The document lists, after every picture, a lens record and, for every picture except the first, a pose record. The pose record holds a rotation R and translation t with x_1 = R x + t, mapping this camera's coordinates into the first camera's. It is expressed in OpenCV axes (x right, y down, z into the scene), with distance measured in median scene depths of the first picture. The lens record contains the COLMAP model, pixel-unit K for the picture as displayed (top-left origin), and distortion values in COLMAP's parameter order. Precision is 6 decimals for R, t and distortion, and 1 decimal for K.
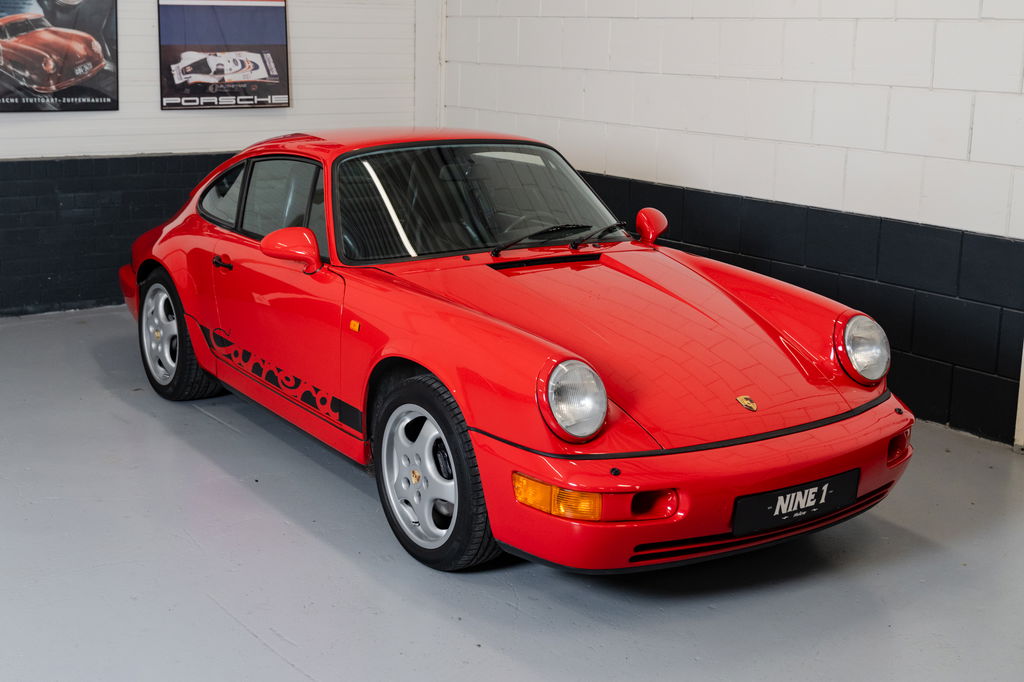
lens RADIAL K [[1270.8, 0, 468.5], [0, 1270.8, 282.7], [0, 0, 1]] dist [0.004788, 0.000000]
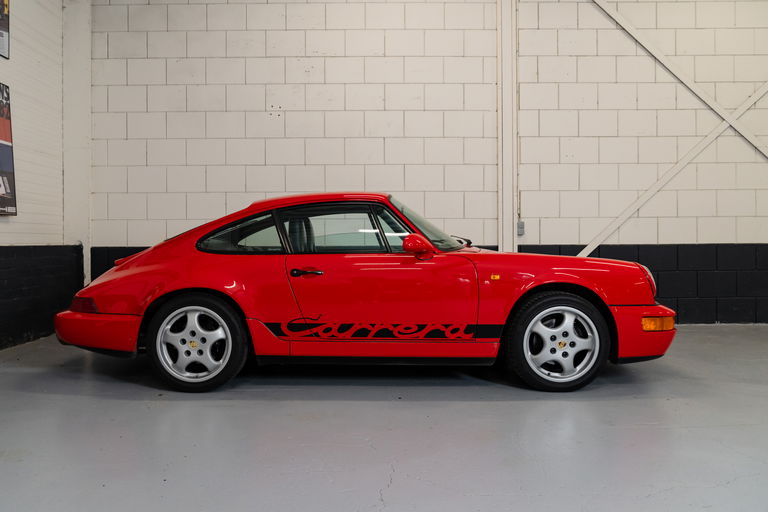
lens RADIAL K [[554.6, 0, 342.6], [0, 554.6, 250.8], [0, 0, 1]] dist [-0.008146, -0.012878]
pose [[0.582344, -0.034246, 0.812221, -0.678458], [0.170185, 0.982110, -0.080609, 0.018821], [-0.794929, 0.185170, 0.577753, 0.567999]]
